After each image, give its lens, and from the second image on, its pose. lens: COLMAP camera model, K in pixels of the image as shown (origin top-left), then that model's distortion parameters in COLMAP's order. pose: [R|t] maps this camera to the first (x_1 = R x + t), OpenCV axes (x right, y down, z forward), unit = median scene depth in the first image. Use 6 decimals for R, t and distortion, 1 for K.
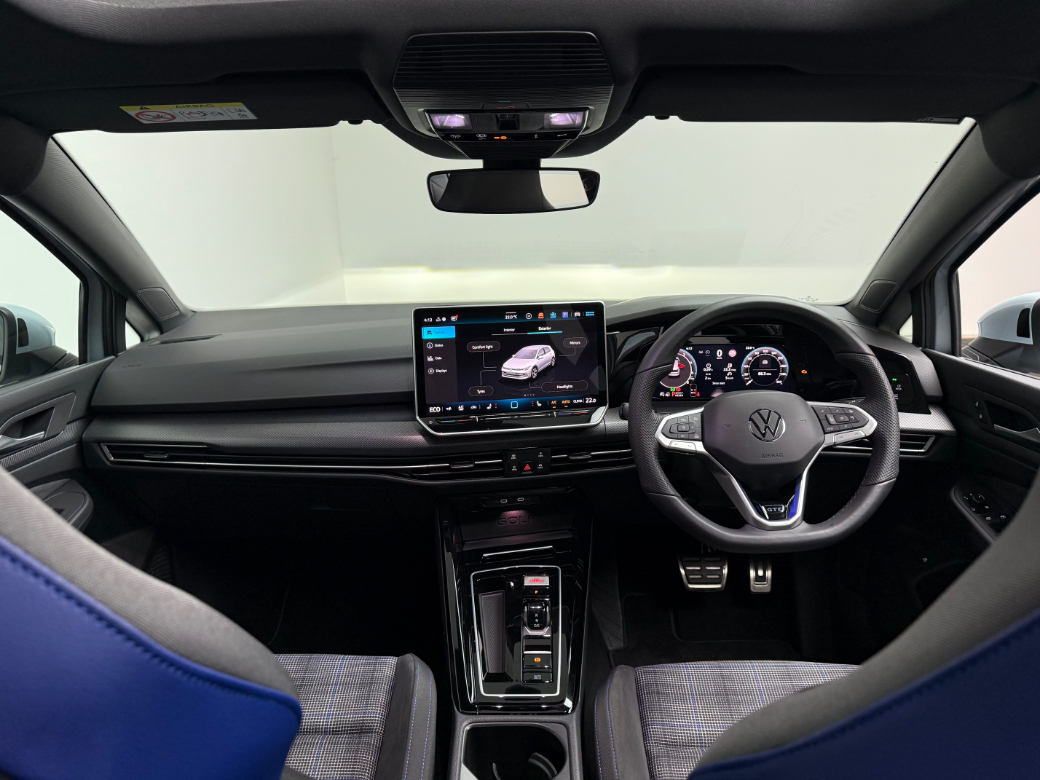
lens RADIAL K [[738.1, 0, 517.5], [0, 738.1, 371.3], [0, 0, 1]] dist [0.004798, -0.001381]
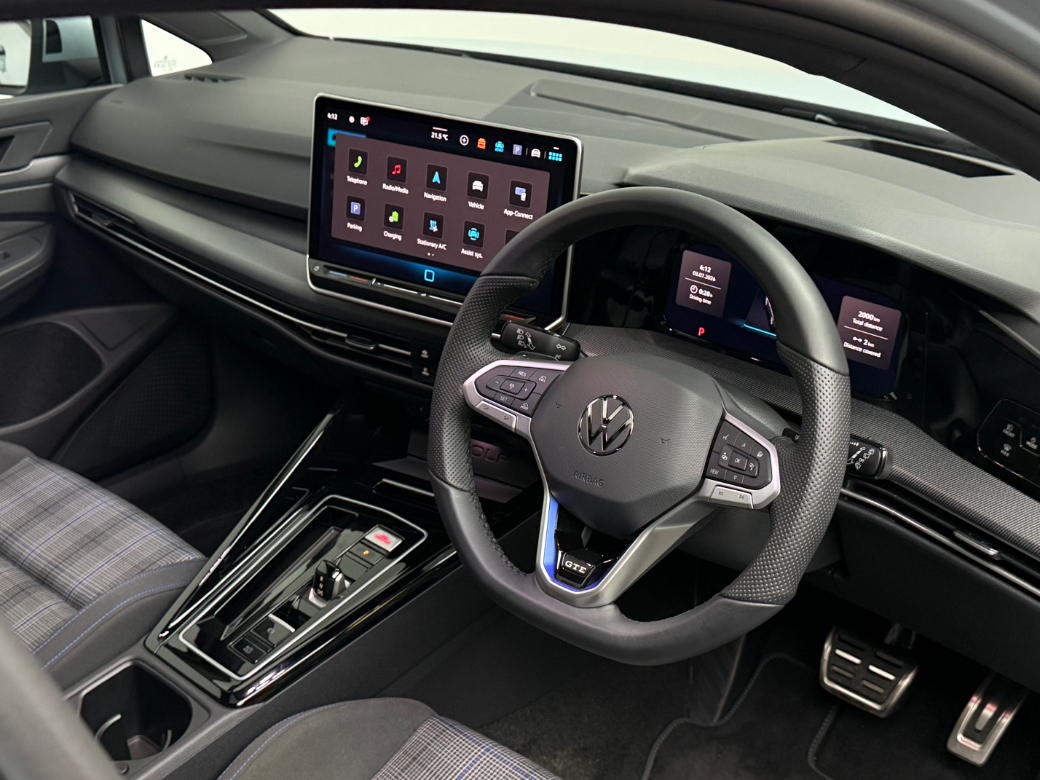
lens RADIAL K [[1285.5, 0, 520.0], [0, 1285.5, 390.0], [0, 0, 1]] dist [0.065299, -0.002152]
pose [[0.755663, 0.307151, -0.578474, 0.680522], [-0.176813, 0.946094, 0.271374, -0.164871], [0.630643, -0.102786, 0.769236, 0.176744]]
